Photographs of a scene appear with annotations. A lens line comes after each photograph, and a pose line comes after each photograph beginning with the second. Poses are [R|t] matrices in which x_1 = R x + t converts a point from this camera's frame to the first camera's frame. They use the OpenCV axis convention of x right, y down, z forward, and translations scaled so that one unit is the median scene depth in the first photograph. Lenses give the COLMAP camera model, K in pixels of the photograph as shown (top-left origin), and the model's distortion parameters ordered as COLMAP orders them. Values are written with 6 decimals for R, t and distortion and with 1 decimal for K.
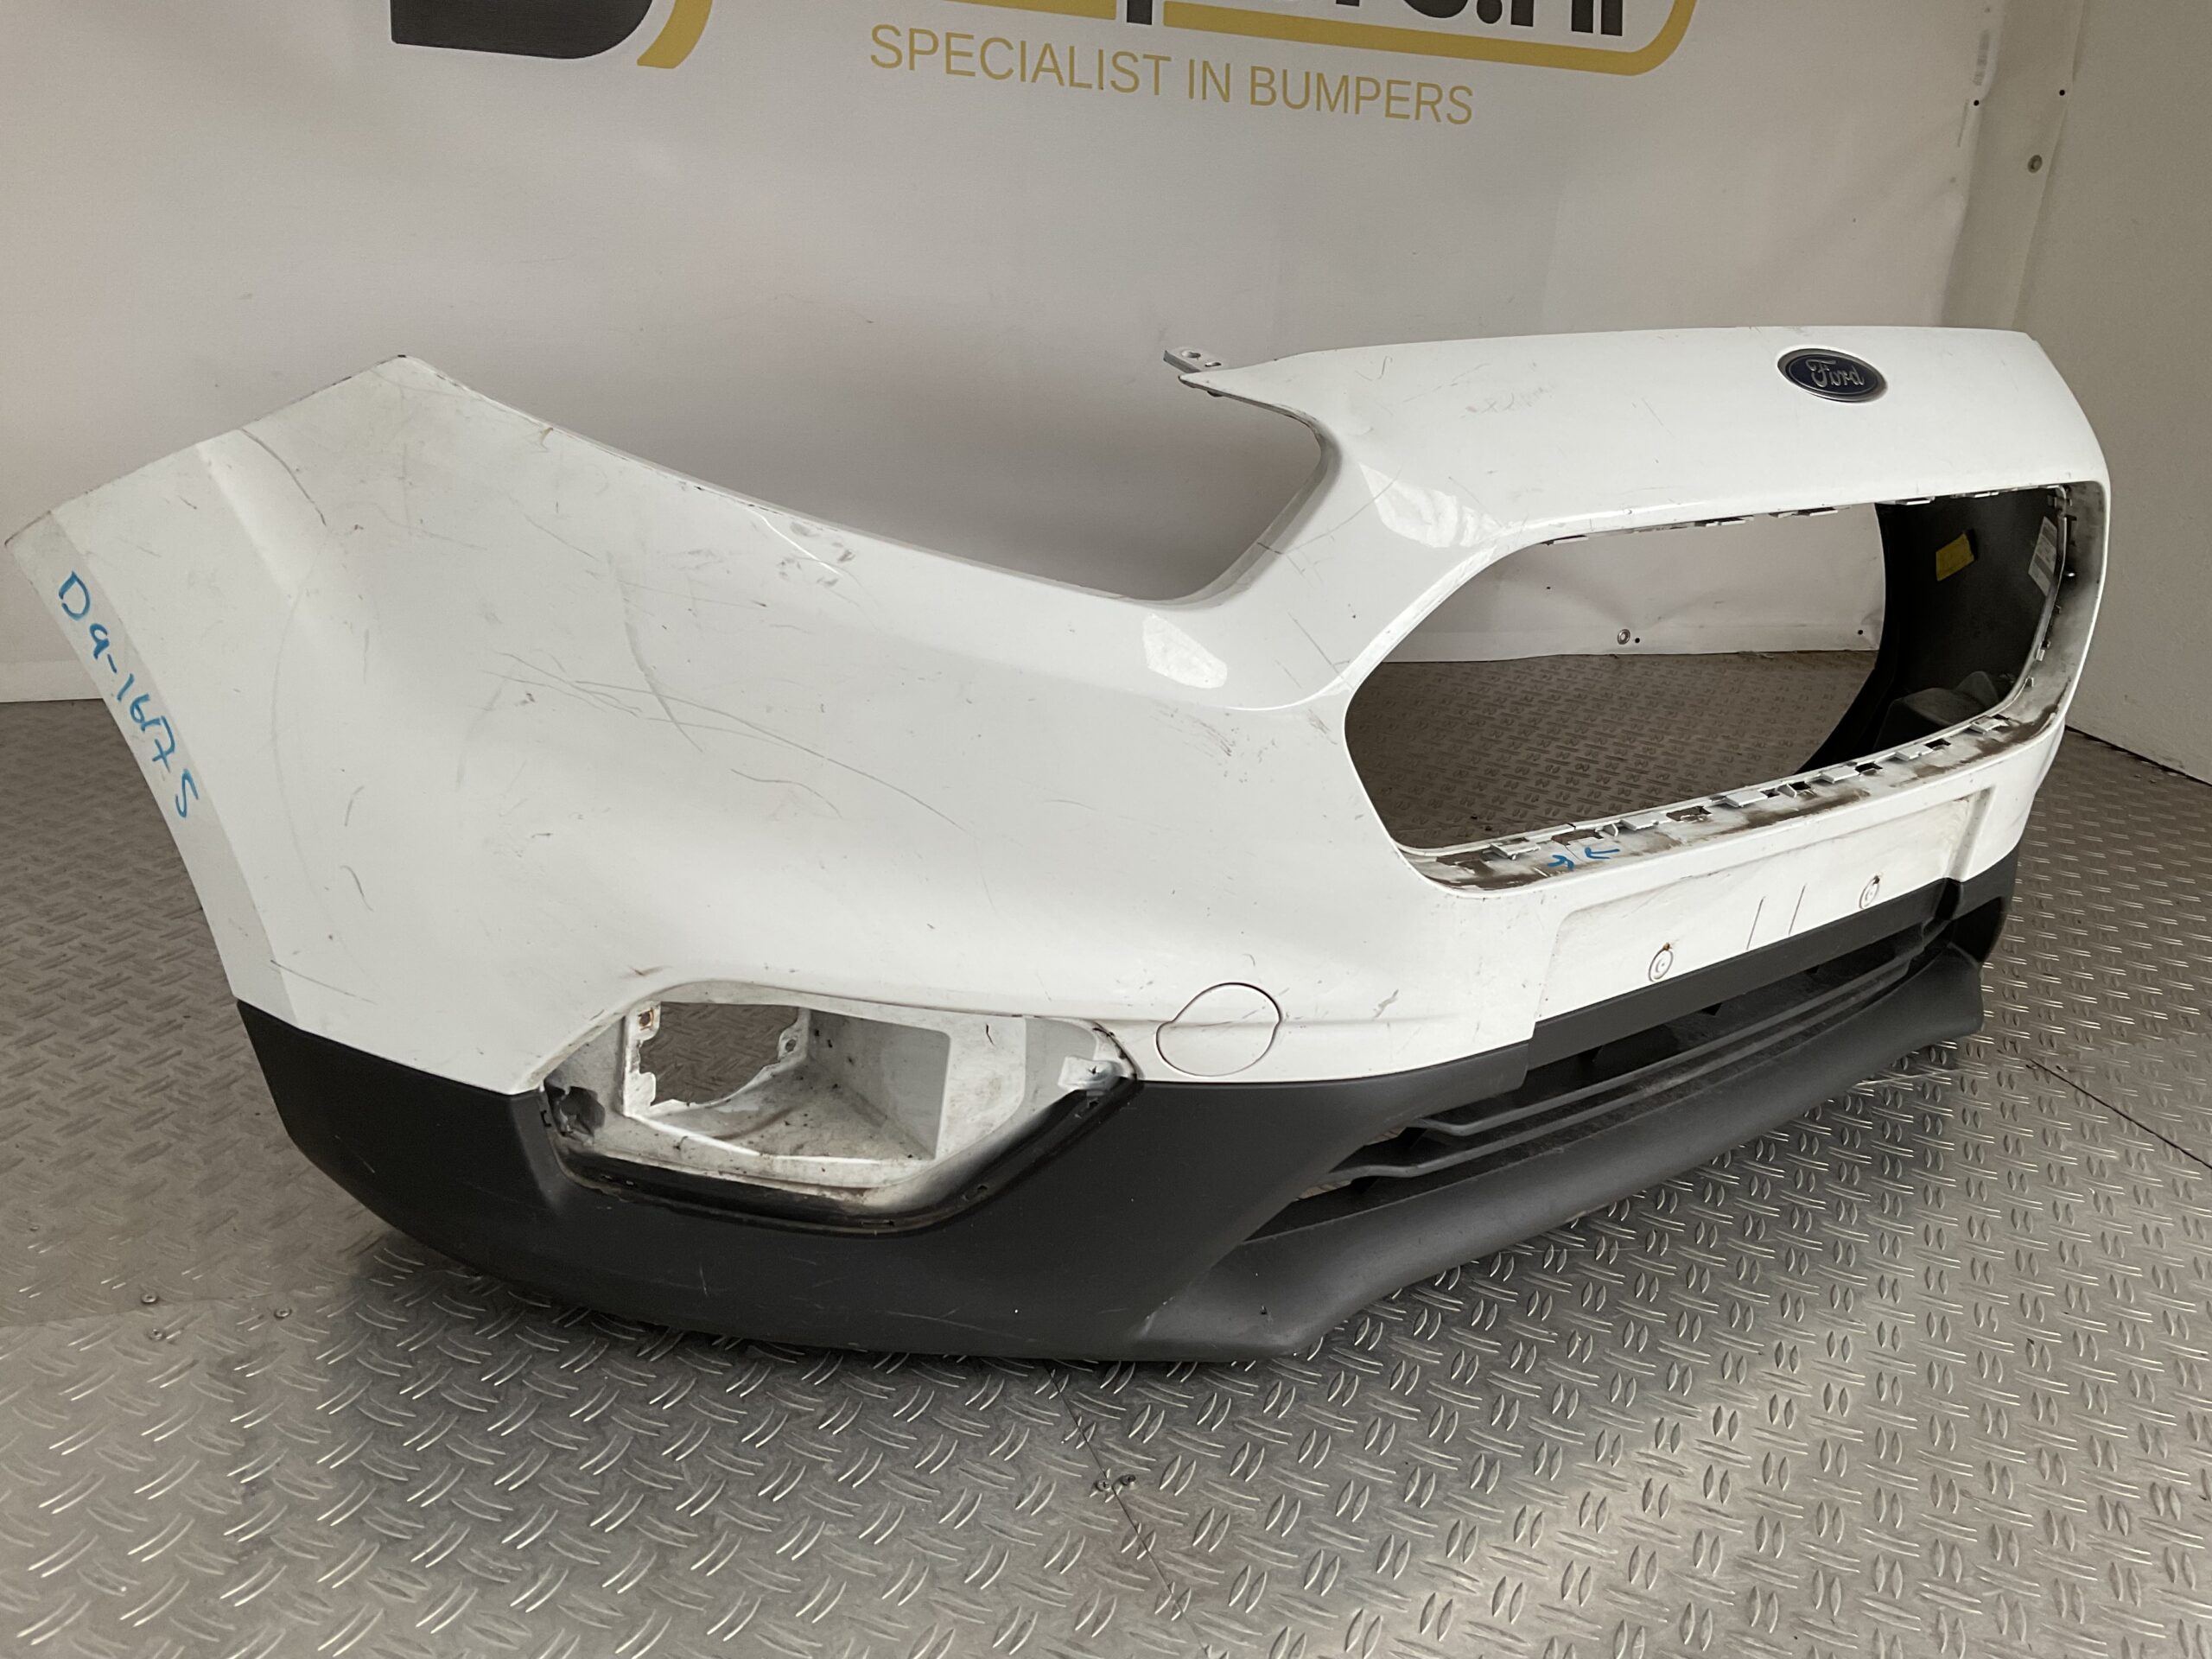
lens RADIAL K [[1833.9, 0, 1106.0], [0, 1833.9, 829.5], [0, 0, 1]] dist [0.107318, -0.184080]
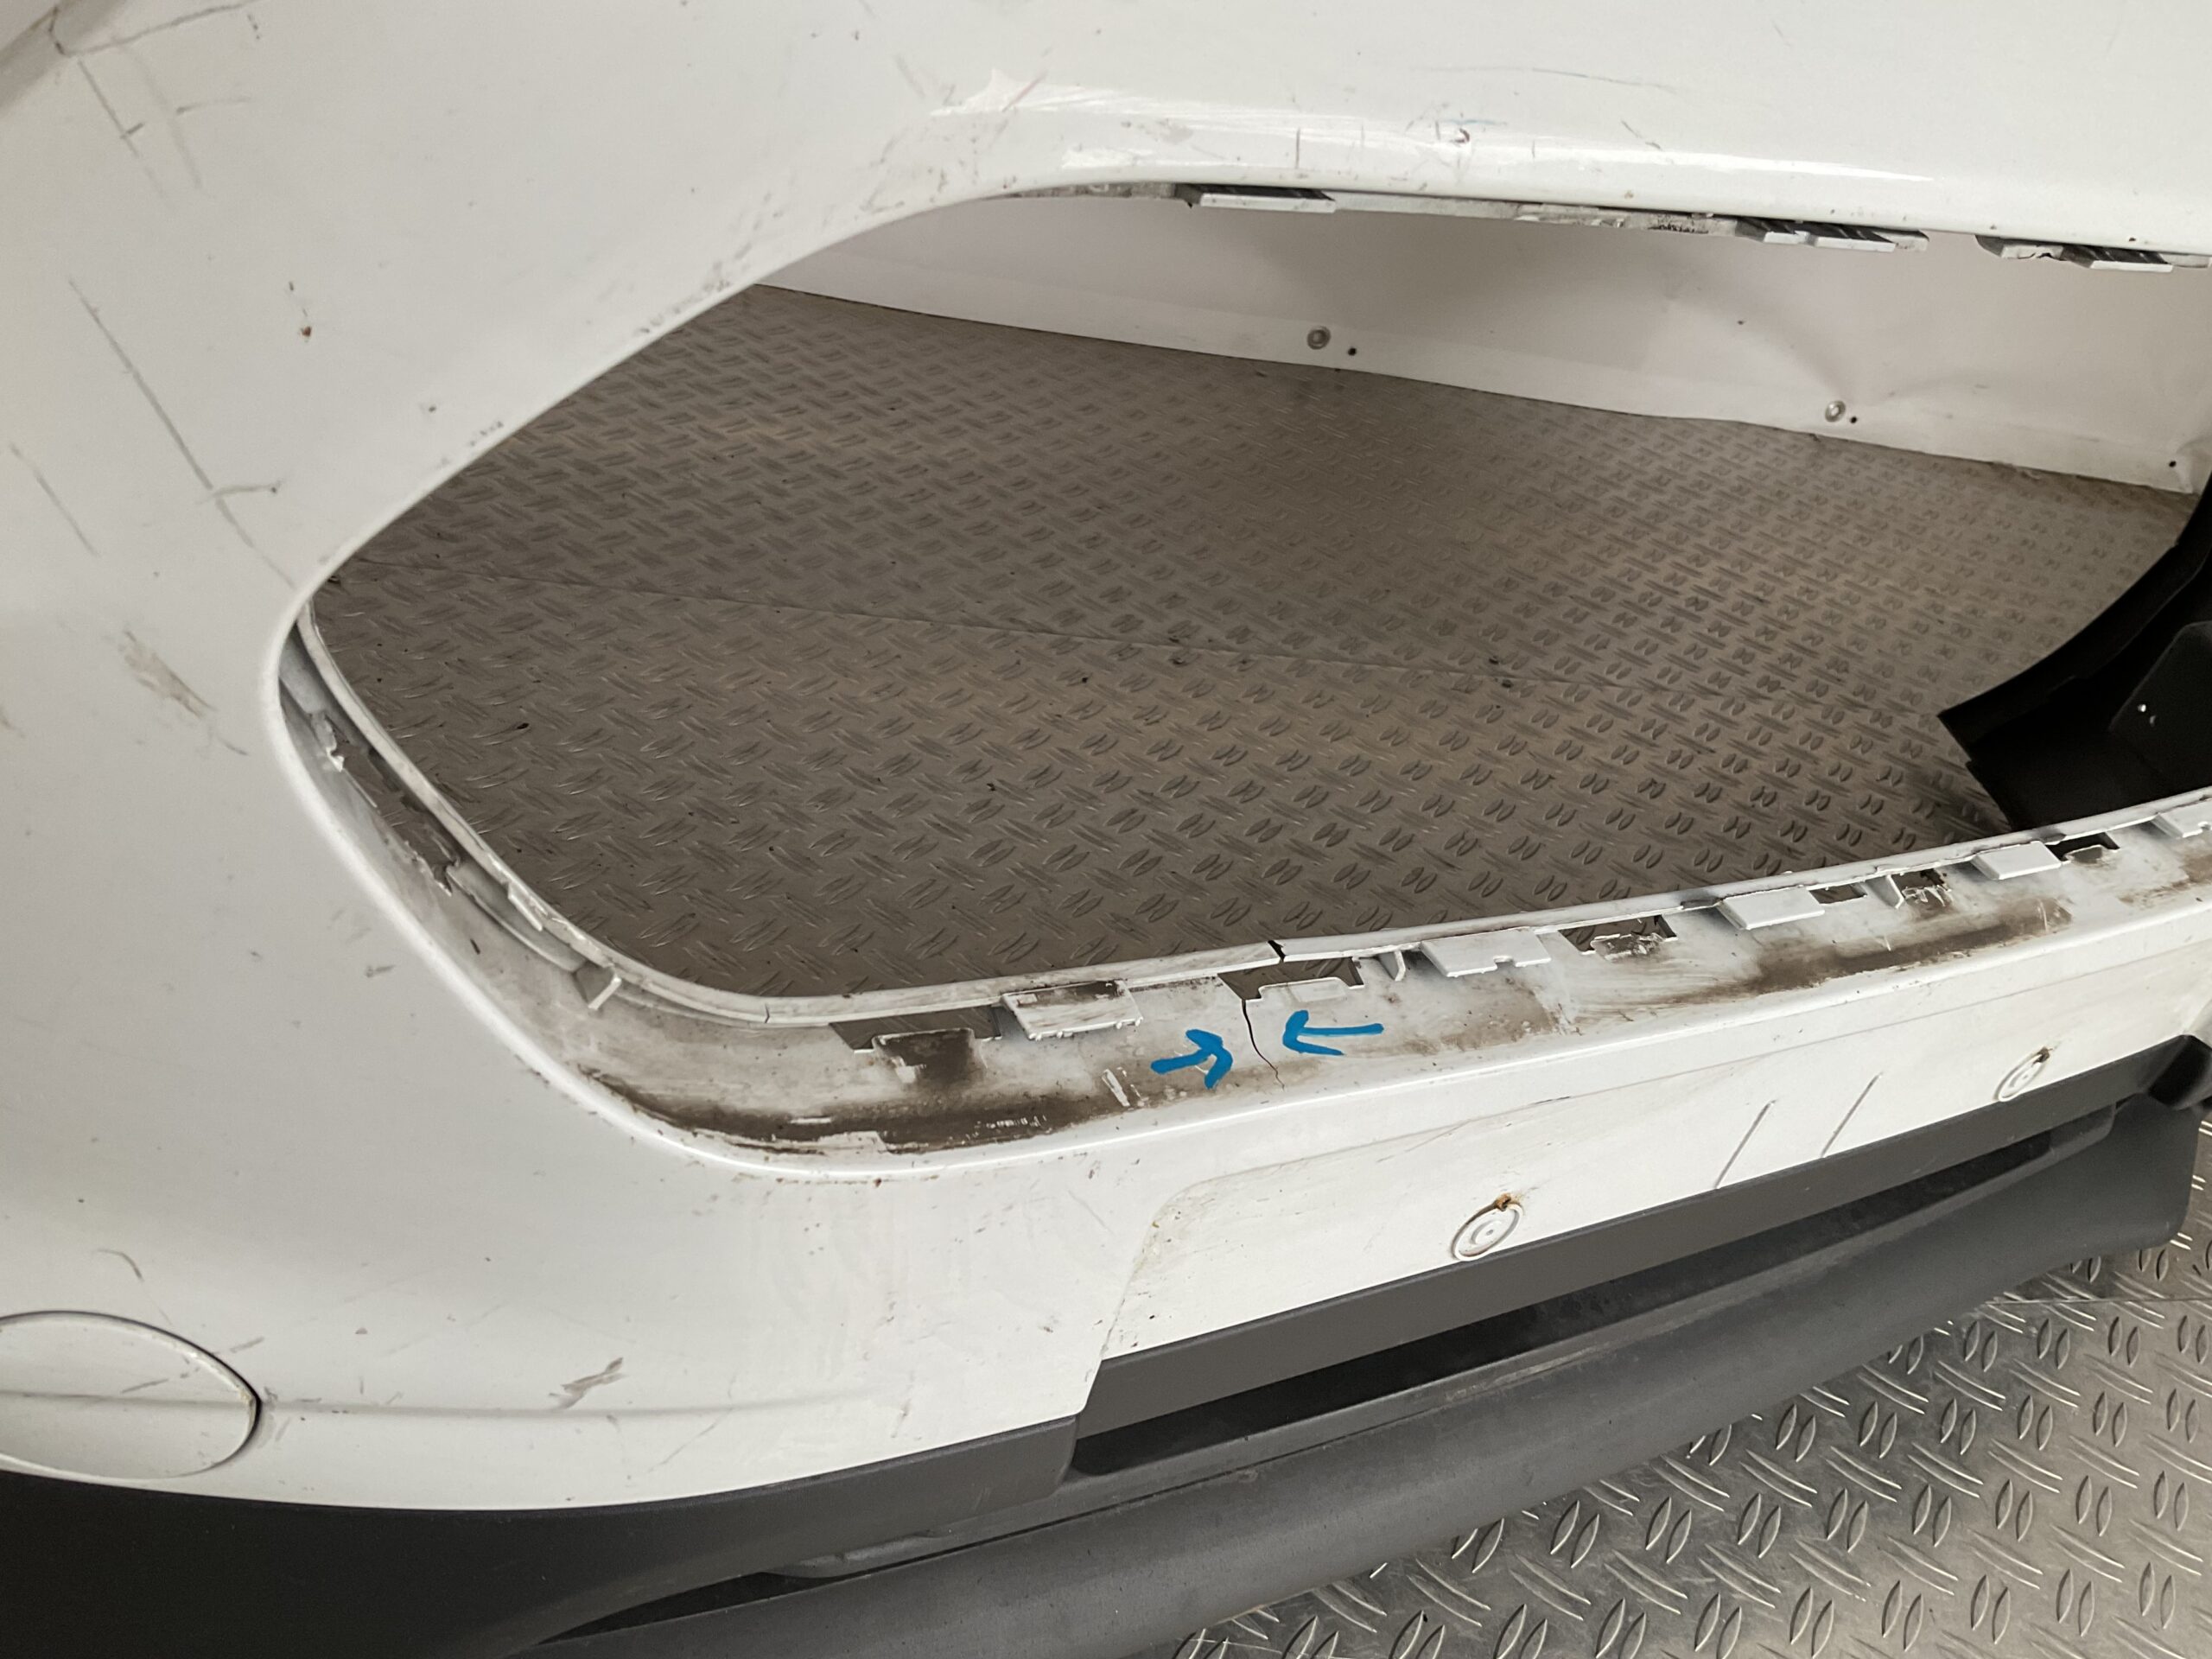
lens RADIAL K [[1833.9, 0, 1106.0], [0, 1833.9, 829.5], [0, 0, 1]] dist [0.107318, -0.184080]
pose [[0.977048, 0.196621, -0.081957, 0.226162], [-0.177644, 0.964400, 0.195894, -0.092969], [0.117557, -0.176838, 0.977194, 0.562425]]
